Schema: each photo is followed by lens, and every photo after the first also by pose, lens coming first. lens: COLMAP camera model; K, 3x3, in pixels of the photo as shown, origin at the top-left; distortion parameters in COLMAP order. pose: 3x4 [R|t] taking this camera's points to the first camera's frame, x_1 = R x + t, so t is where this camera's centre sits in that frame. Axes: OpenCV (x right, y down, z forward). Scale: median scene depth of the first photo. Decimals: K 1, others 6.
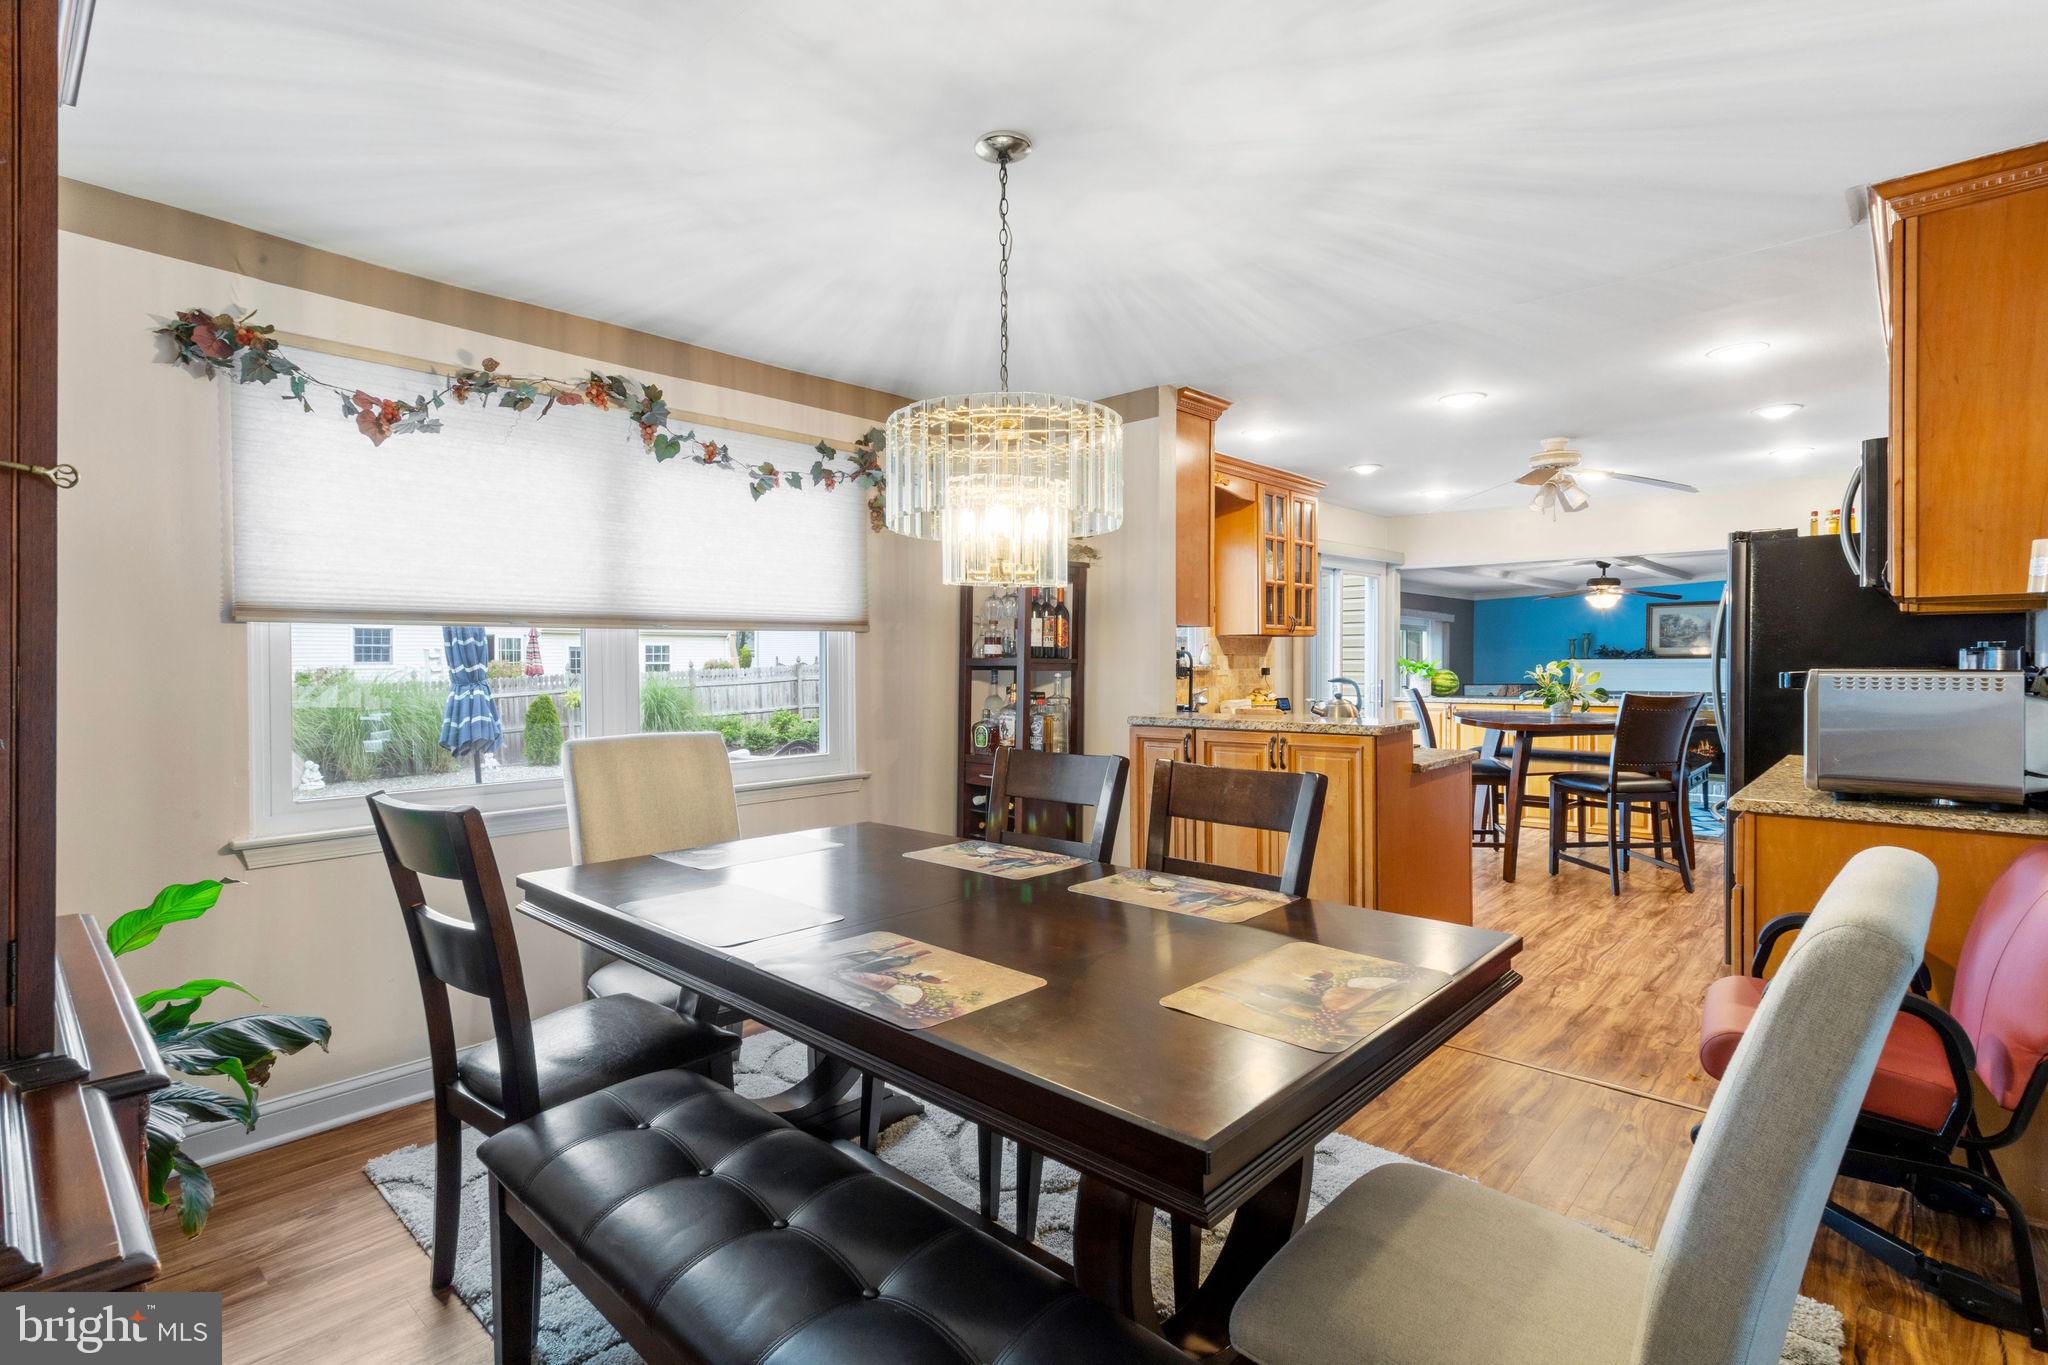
lens RADIAL K [[987.7, 0, 1021.2], [0, 987.7, 667.1], [0, 0, 1]] dist [-0.002013, 0.004077]
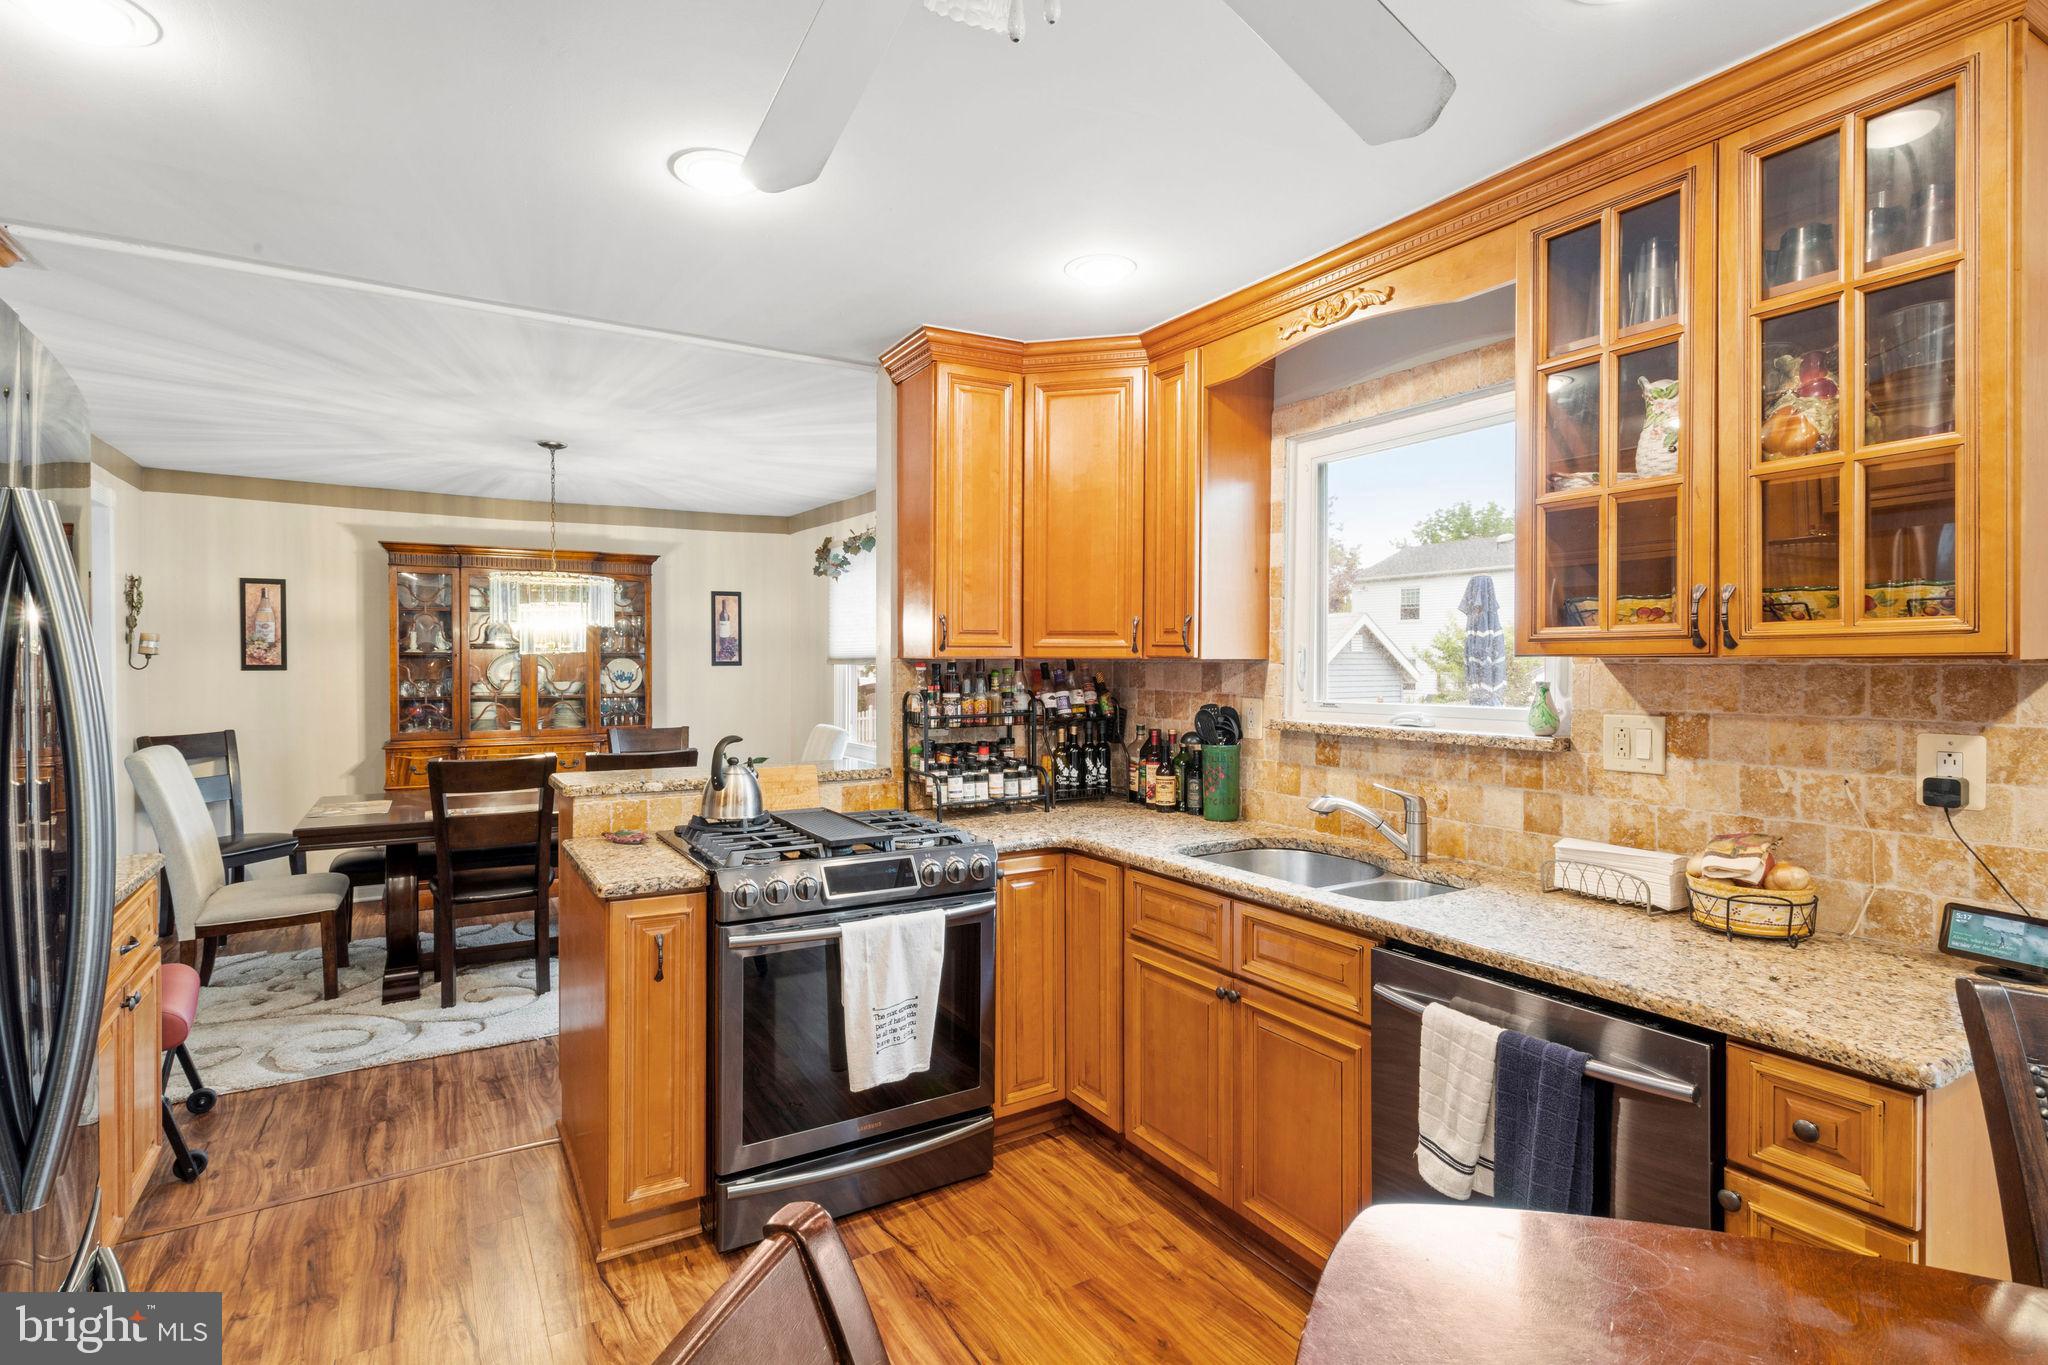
lens RADIAL K [[987.7, 0, 1022.0], [0, 987.7, 686.7], [0, 0, 1]] dist [-0.002013, 0.004077]
pose [[-0.280543, 0.029755, -0.959380, 0.614009], [-0.005293, 0.999456, 0.032545, -0.033118], [0.959827, 0.014208, -0.280233, 0.911363]]
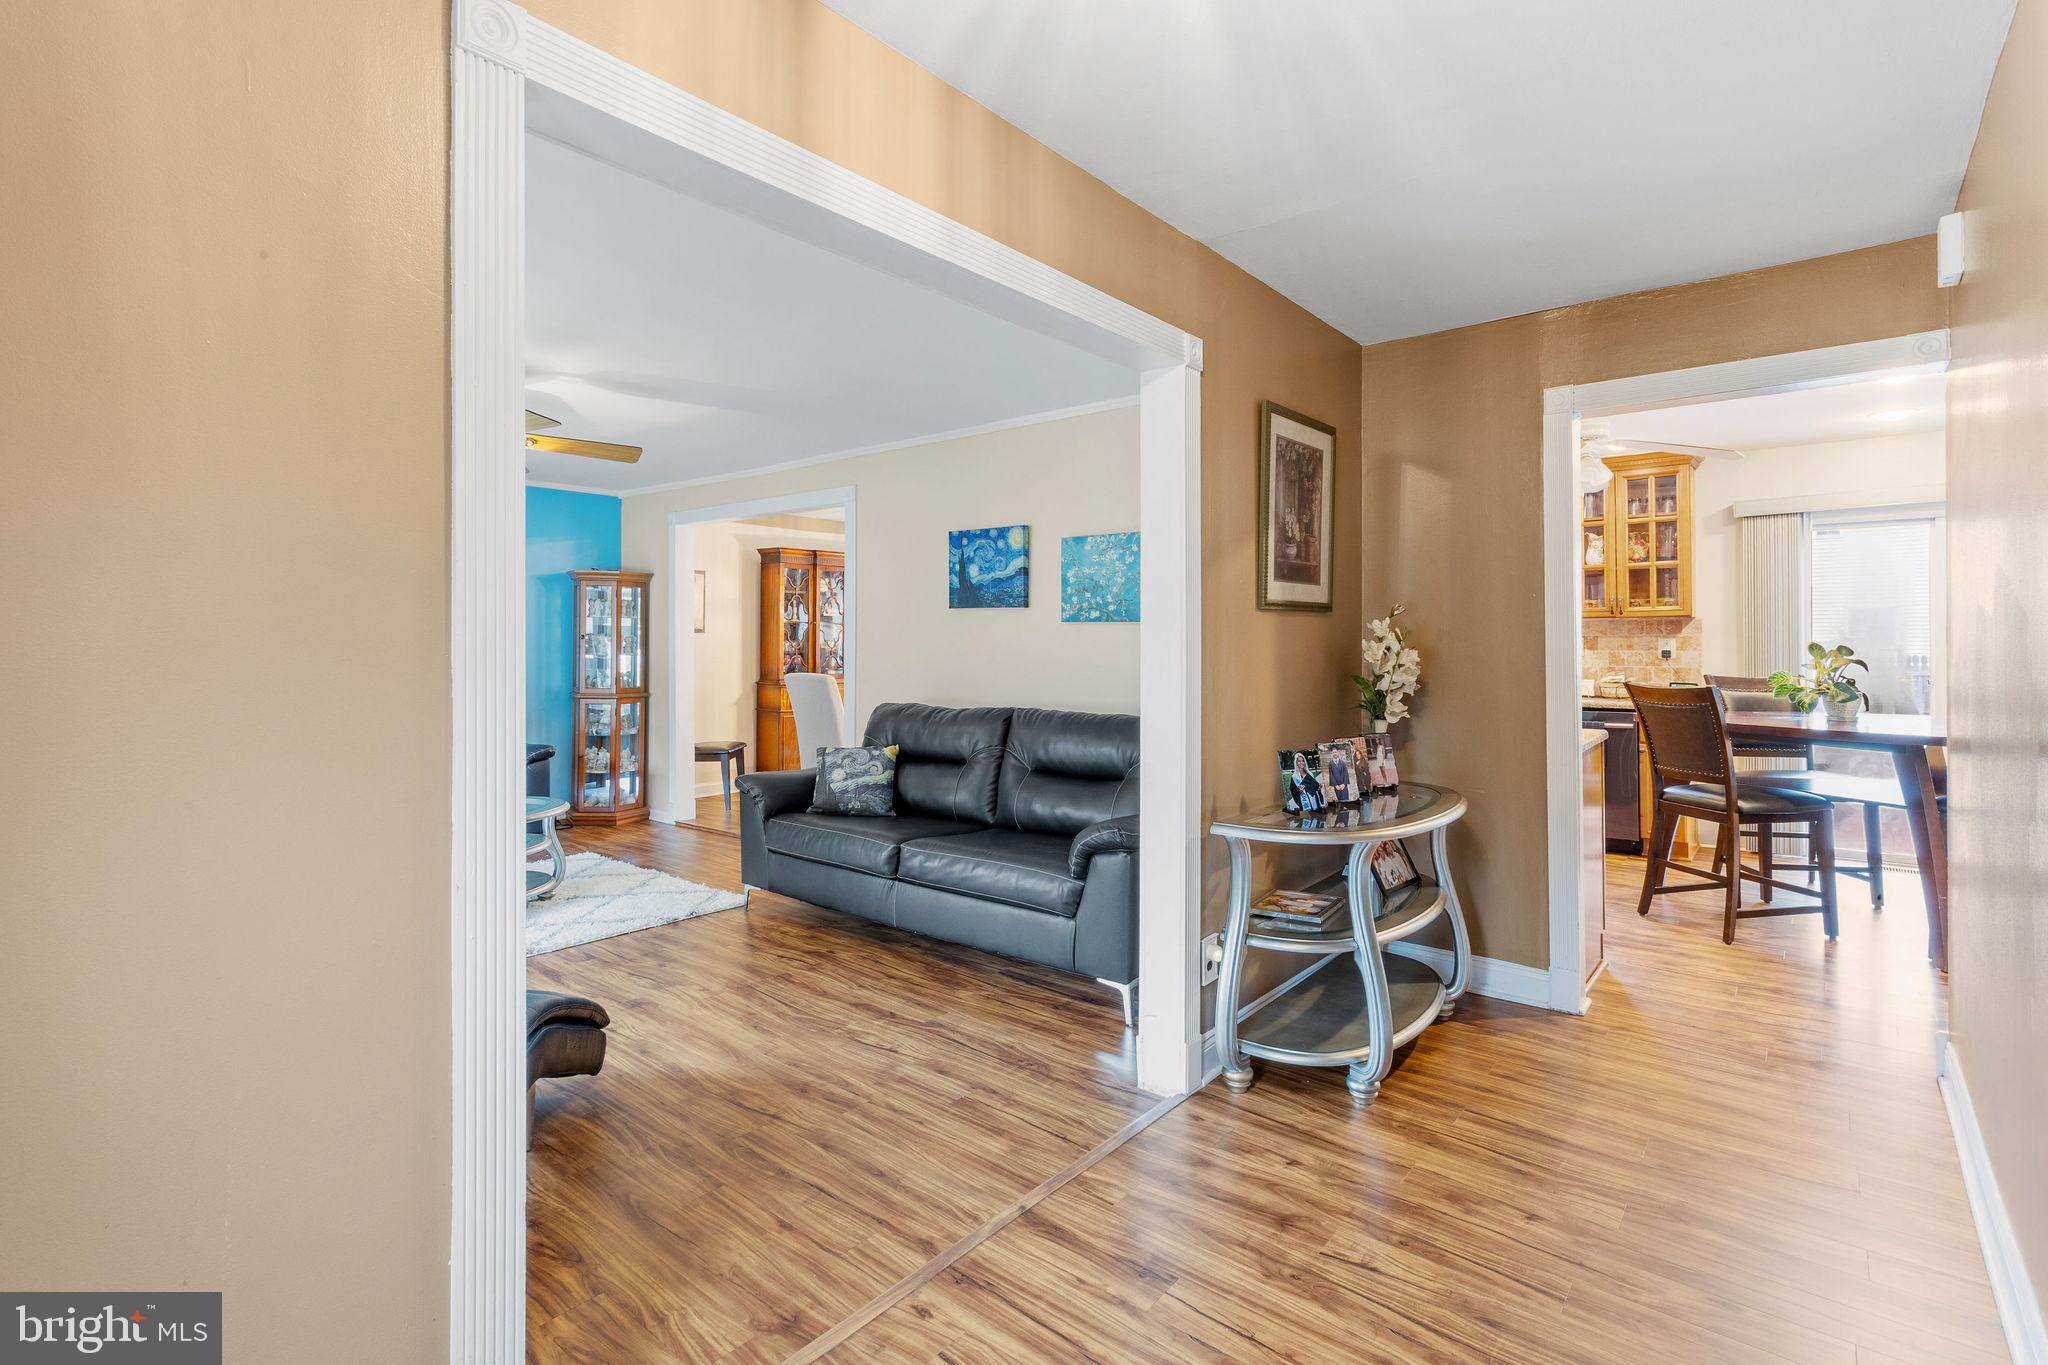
lens RADIAL K [[987.7, 0, 980.1], [0, 987.7, 648.9], [0, 0, 1]] dist [-0.002013, 0.004077]
pose [[0.035339, 0.015082, -0.999262, 1.280320], [-0.005003, 0.999876, 0.014915, -0.012179], [0.999363, 0.004473, 0.035410, 0.328507]]
